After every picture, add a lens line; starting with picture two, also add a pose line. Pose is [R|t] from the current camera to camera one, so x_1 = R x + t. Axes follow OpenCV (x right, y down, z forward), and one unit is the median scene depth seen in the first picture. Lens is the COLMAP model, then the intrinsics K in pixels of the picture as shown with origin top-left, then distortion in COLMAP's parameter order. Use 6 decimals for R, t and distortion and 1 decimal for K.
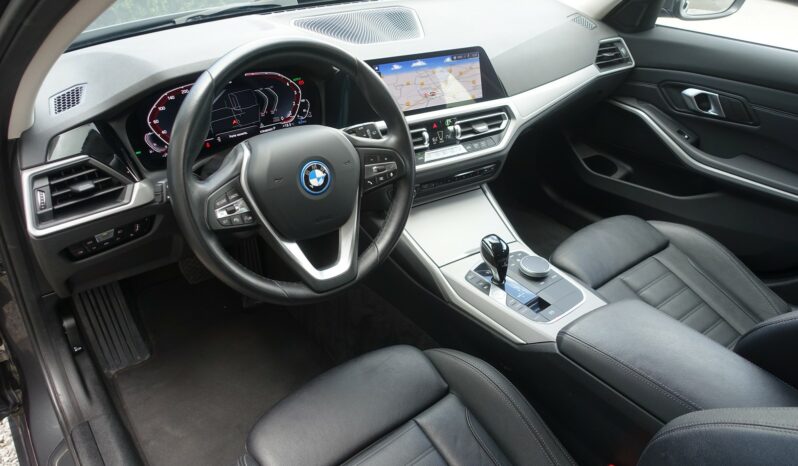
lens RADIAL K [[549.1, 0, 399.0], [0, 549.1, 233.0], [0, 0, 1]] dist [-0.005822, -0.001659]
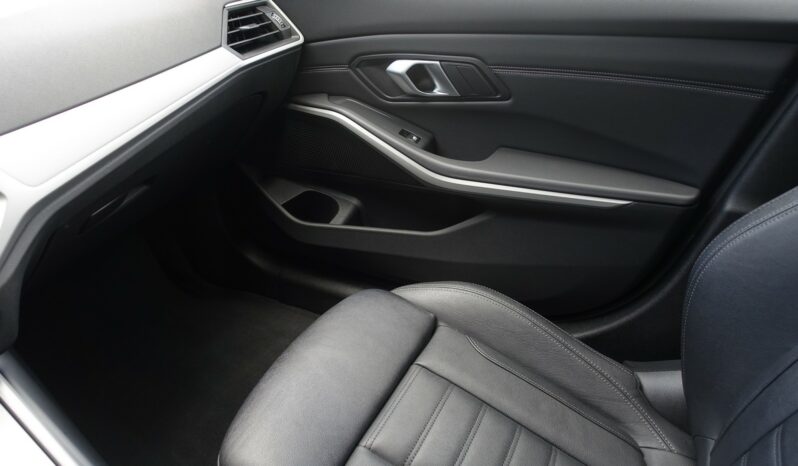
lens RADIAL K [[537.3, 0, 399.0], [0, 537.3, 233.0], [0, 0, 1]] dist [-0.001265, -0.001094]
pose [[0.901428, -0.271621, 0.337119, 0.348414], [0.282188, 0.959185, 0.018278, -0.113579], [-0.328324, 0.078655, 0.941285, 0.563722]]
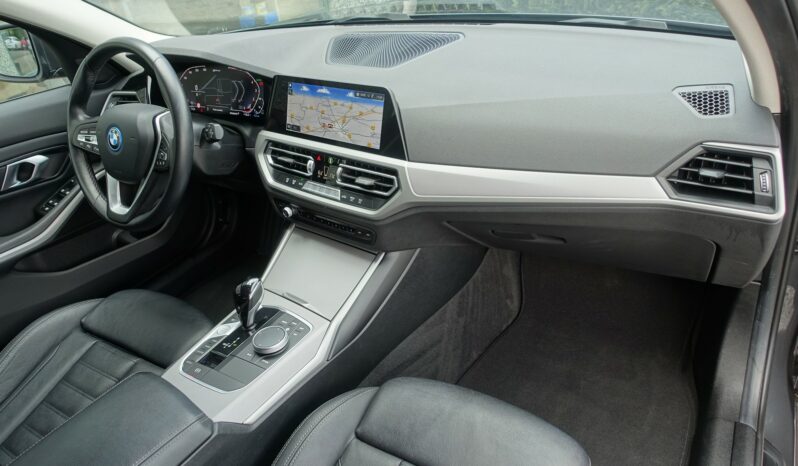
lens RADIAL K [[537.3, 0, 399.0], [0, 537.3, 233.0], [0, 0, 1]] dist [-0.001265, -0.001094]
pose [[0.348395, 0.412573, -0.841668, 0.896194], [-0.410589, 0.874368, 0.258645, -0.361359], [0.842637, 0.255468, 0.474024, 0.686169]]
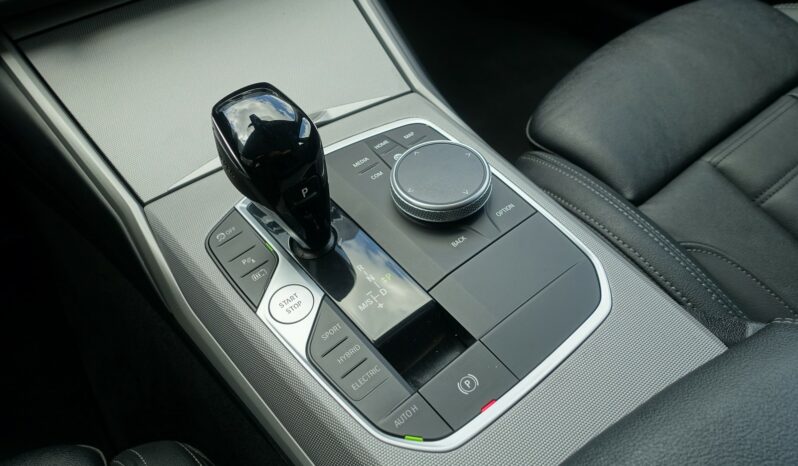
lens RADIAL K [[537.3, 0, 399.0], [0, 537.3, 233.0], [0, 0, 1]] dist [-0.001265, -0.001094]
pose [[0.993841, -0.070532, -0.085470, 0.234357], [0.092128, 0.954516, 0.283569, 0.003060], [0.061582, -0.289696, 0.955135, 0.669322]]
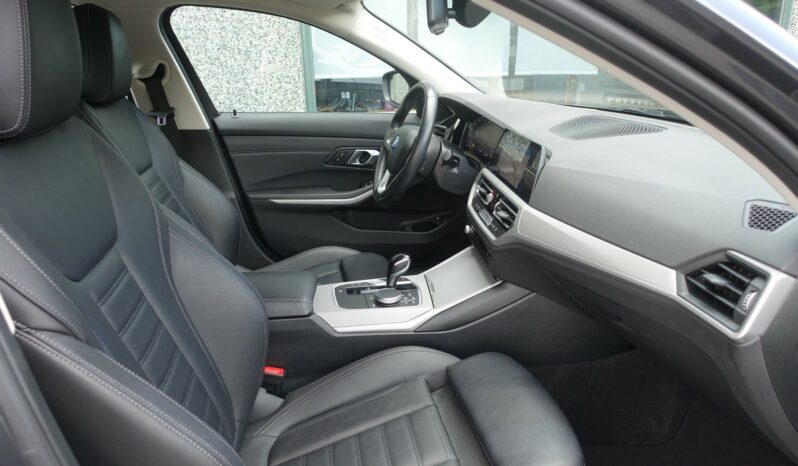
lens RADIAL K [[549.1, 0, 399.0], [0, 549.1, 233.0], [0, 0, 1]] dist [-0.005822, -0.001659]
pose [[-0.445672, 0.239621, -0.862530, 1.125828], [-0.509710, 0.724149, 0.464546, -0.545380], [0.735916, 0.646676, -0.200596, 1.093943]]
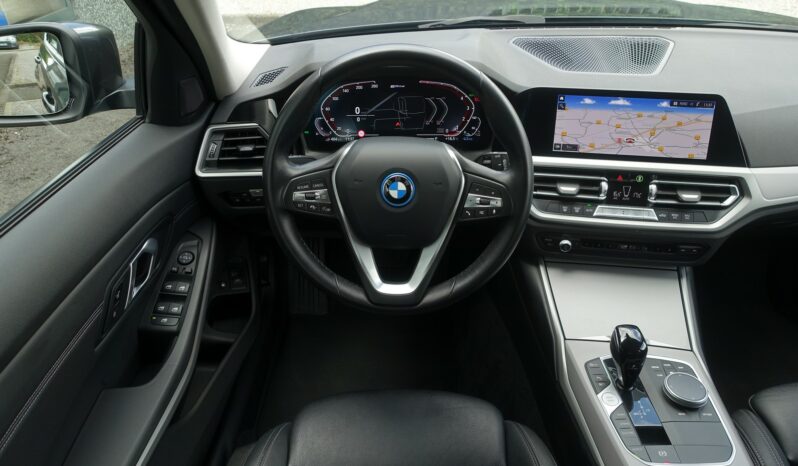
lens RADIAL K [[549.1, 0, 399.0], [0, 549.1, 233.0], [0, 0, 1]] dist [-0.005822, -0.001659]
pose [[0.779745, 0.296740, -0.551310, 0.275056], [-0.316337, 0.946612, 0.062098, -0.060033], [0.540304, 0.125979, 0.831986, 0.135308]]
